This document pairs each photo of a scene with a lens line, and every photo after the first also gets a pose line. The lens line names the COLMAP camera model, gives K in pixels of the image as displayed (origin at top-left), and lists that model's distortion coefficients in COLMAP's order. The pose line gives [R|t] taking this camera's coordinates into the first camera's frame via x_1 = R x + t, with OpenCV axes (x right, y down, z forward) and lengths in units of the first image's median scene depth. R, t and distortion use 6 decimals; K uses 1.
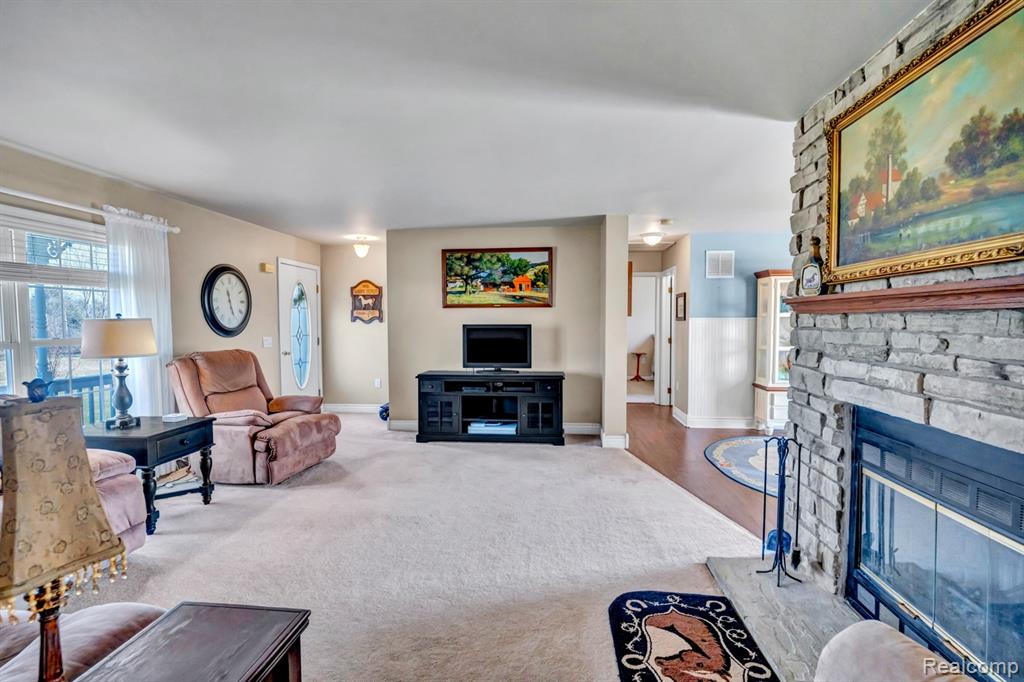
lens RADIAL K [[494.3, 0, 512.0], [0, 494.3, 341.0], [0, 0, 1]] dist [0.001304, 0.000308]
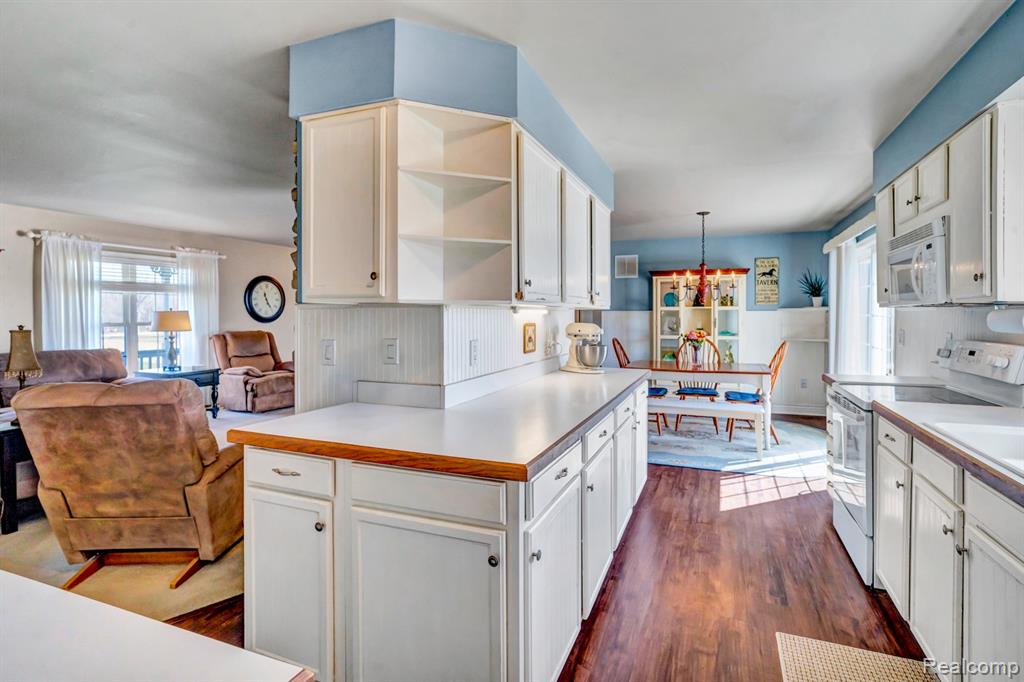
lens RADIAL K [[503.0, 0, 513.5], [0, 503.0, 318.1], [0, 0, 1]] dist [0.000849, 0.000138]
pose [[0.959311, 0.005302, -0.282302, 0.764295], [-0.015287, 0.999333, -0.033178, 0.020734], [0.281937, 0.036143, 0.958752, -0.346842]]
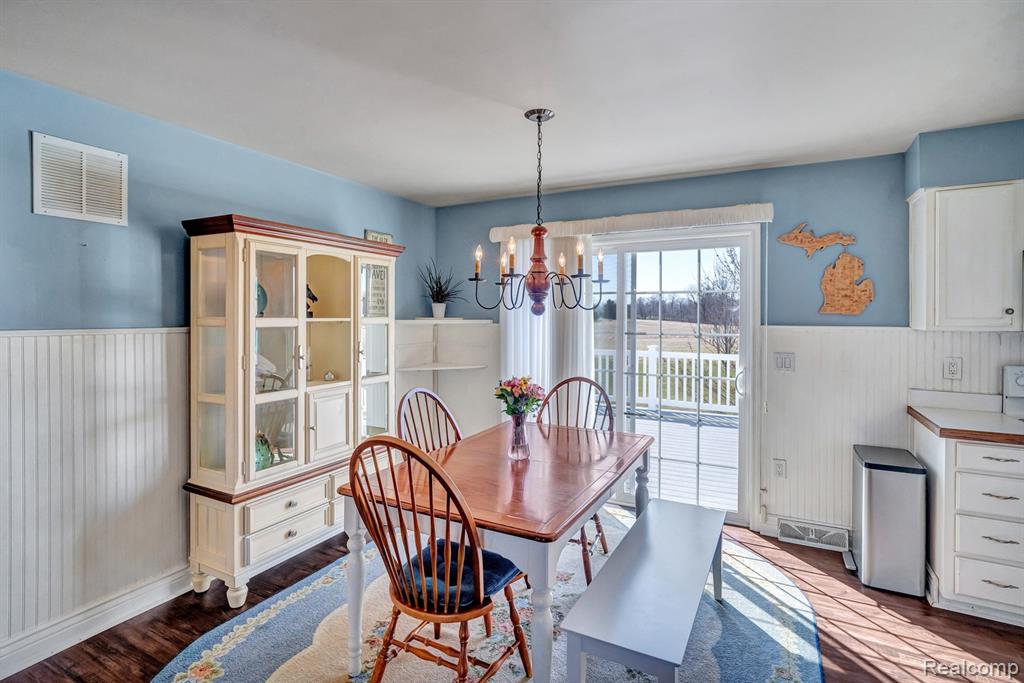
lens RADIAL K [[503.0, 0, 513.5], [0, 503.0, 318.6], [0, 0, 1]] dist [0.000849, 0.000138]
pose [[0.366543, -0.005026, 0.930388, 0.295685], [0.036560, 0.999291, -0.009005, -0.062119], [-0.929683, 0.037316, 0.366466, 0.882790]]
